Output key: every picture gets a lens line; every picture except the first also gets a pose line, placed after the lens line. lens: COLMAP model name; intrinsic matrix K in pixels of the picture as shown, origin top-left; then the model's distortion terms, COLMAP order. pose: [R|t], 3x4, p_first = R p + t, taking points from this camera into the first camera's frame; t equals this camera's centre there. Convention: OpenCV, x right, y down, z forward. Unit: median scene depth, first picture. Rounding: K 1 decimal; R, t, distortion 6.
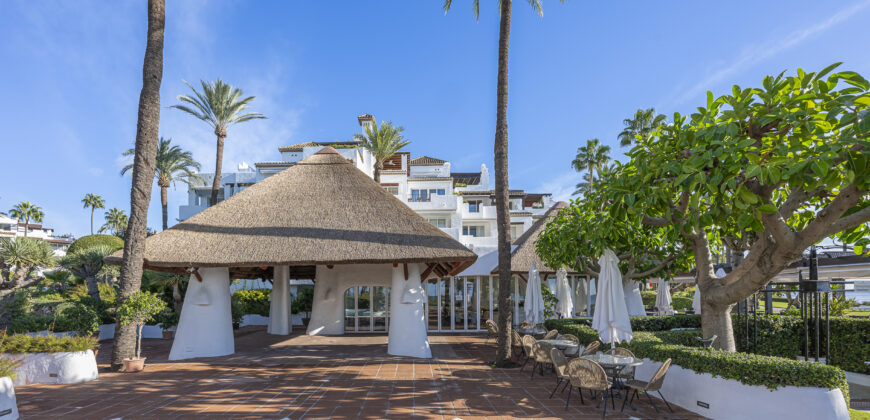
lens RADIAL K [[369.7, 0, 435.0], [0, 369.7, 210.0], [0, 0, 1]] dist [-0.001188, -0.000144]
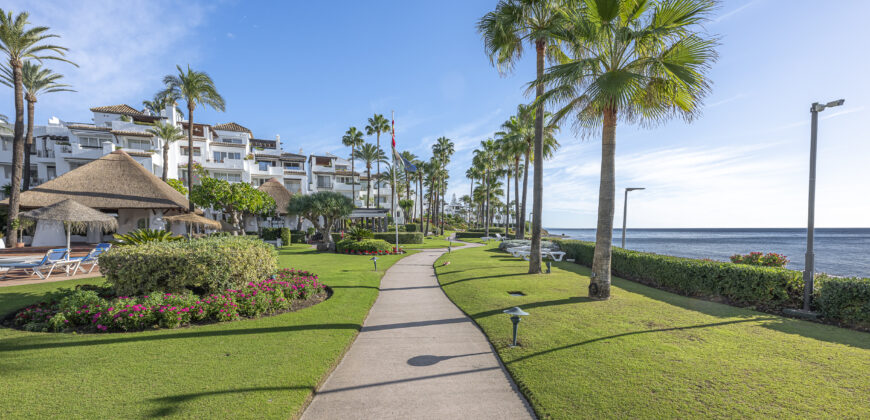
lens RADIAL K [[353.6, 0, 435.0], [0, 353.6, 210.0], [0, 0, 1]] dist [0.000861, 0.000102]
pose [[0.936067, 0.027315, 0.350759, 0.284073], [-0.085554, 0.984728, 0.151632, -0.122694], [-0.341260, -0.171946, 0.924108, -0.617564]]
